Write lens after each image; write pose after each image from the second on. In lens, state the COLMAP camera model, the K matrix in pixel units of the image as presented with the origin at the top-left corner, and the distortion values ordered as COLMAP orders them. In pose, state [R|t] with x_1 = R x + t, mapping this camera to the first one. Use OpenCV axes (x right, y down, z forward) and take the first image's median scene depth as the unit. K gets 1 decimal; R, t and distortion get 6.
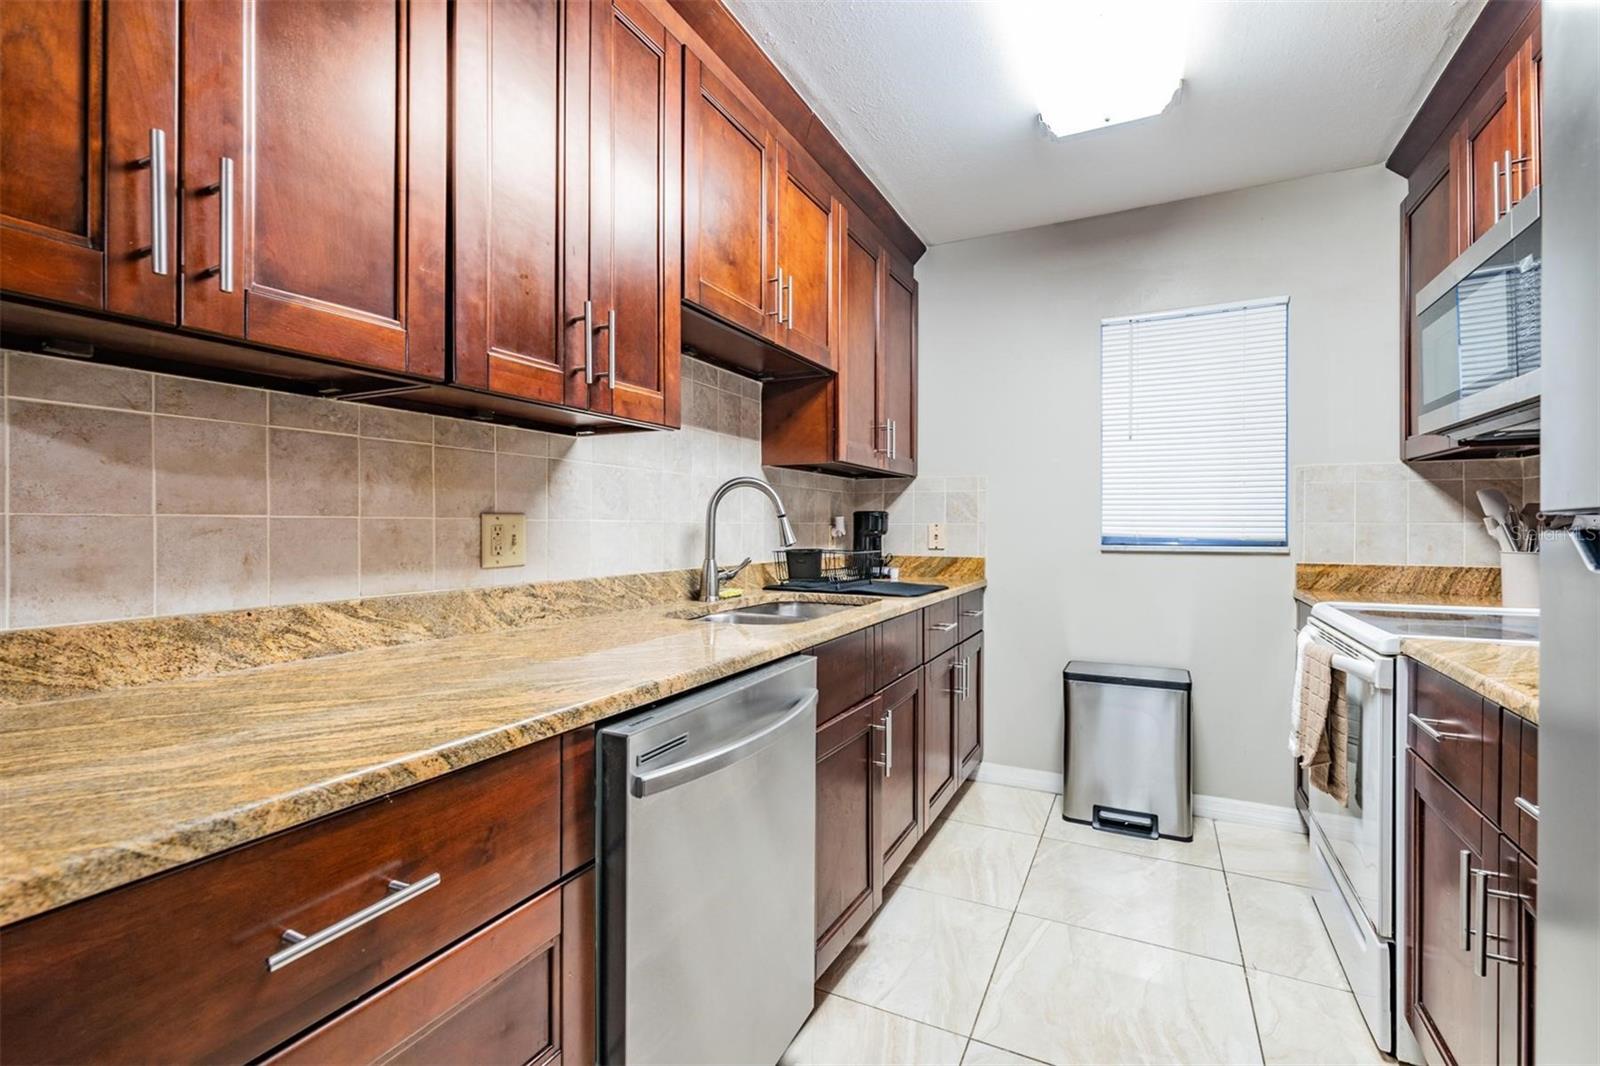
lens RADIAL K [[718.6, 0, 793.4], [0, 718.6, 522.9], [0, 0, 1]] dist [0.003959, 0.000085]
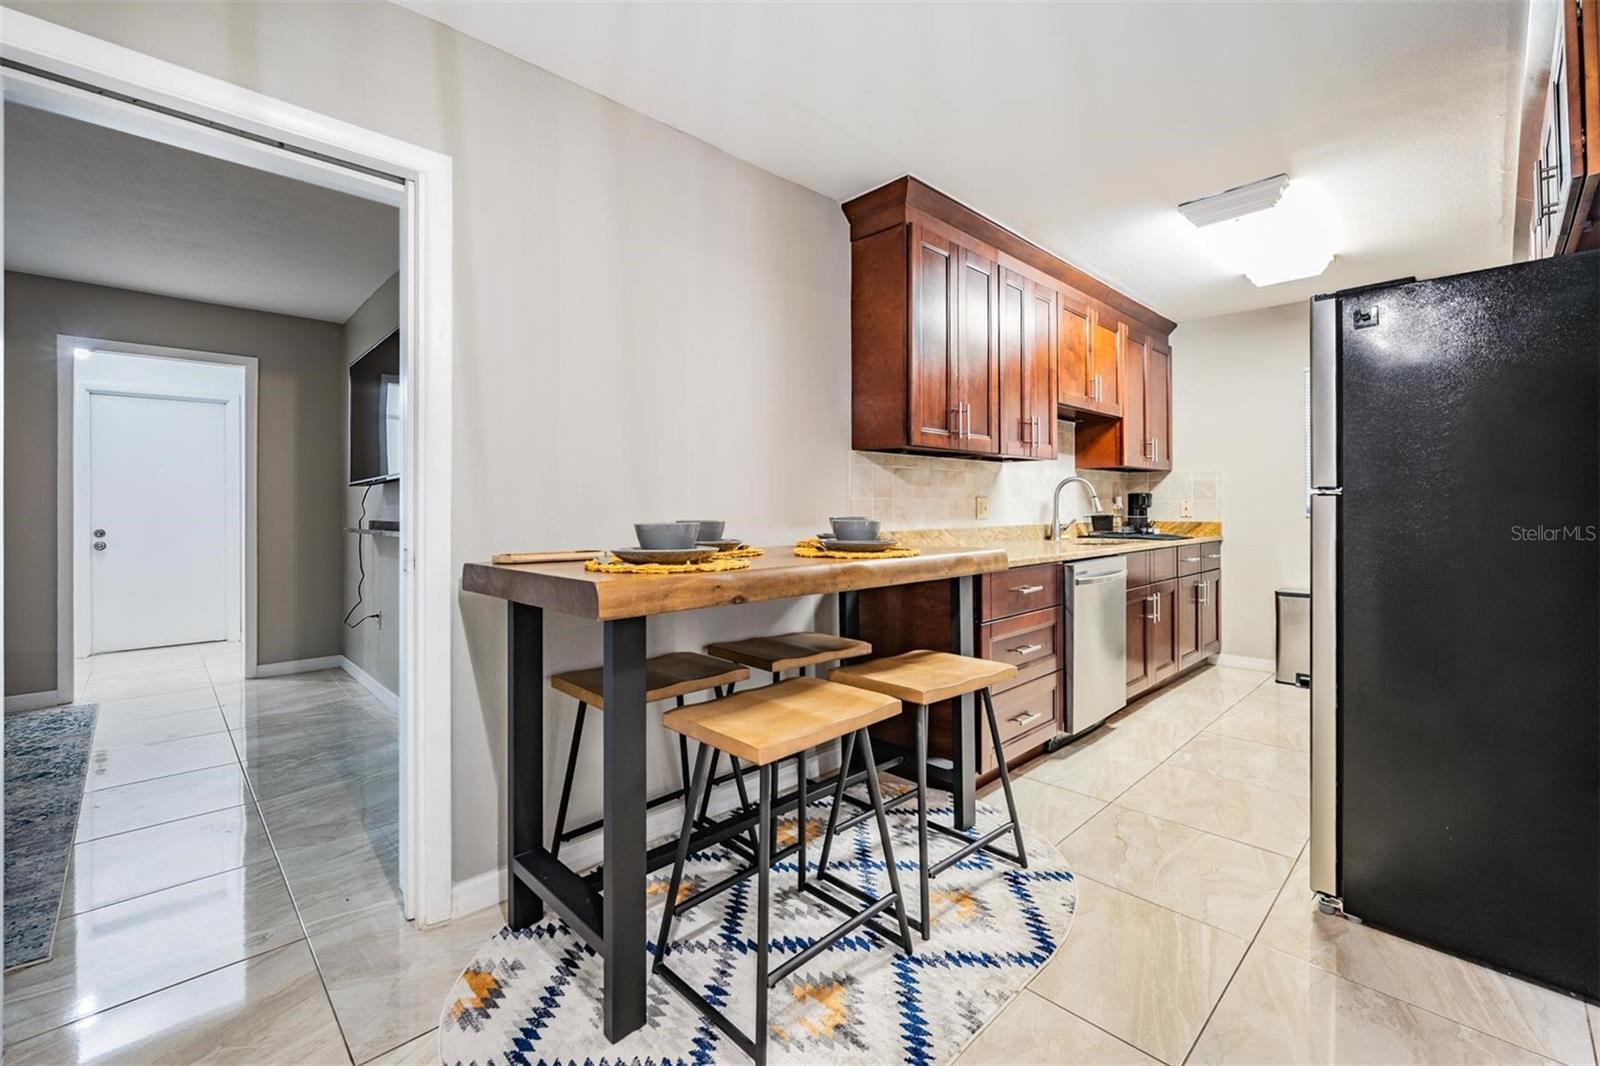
lens RADIAL K [[686.4, 0, 785.2], [0, 686.4, 503.8], [0, 0, 1]] dist [-0.000609, -0.000077]
pose [[0.943205, -0.005727, -0.332162, -0.160561], [0.006183, 0.999981, 0.000315, 0.002473], [0.332153, -0.002351, 0.943222, -0.875114]]
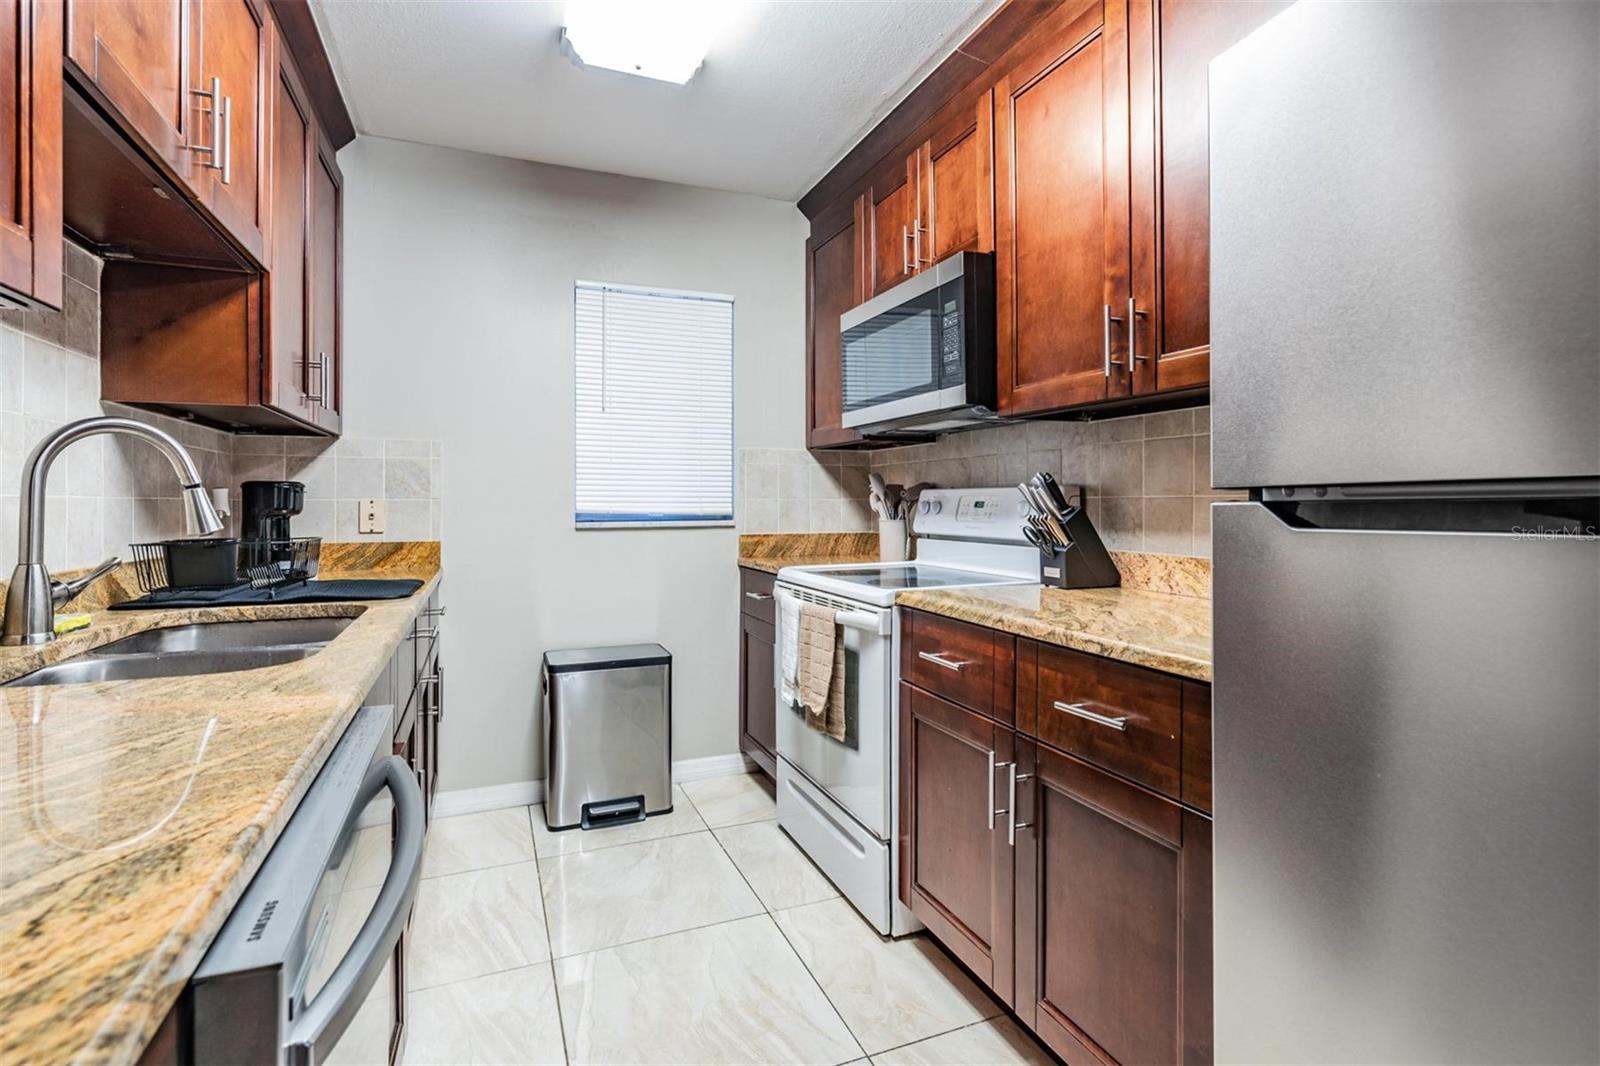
lens RADIAL K [[754.7, 0, 795.1], [0, 754.7, 497.6], [0, 0, 1]] dist [0.001245, 0.000059]
pose [[0.655990, 0.002725, 0.754765, -0.140072], [-0.000531, 0.999995, -0.003150, 0.001986], [-0.754770, 0.001666, 0.655988, 0.167111]]
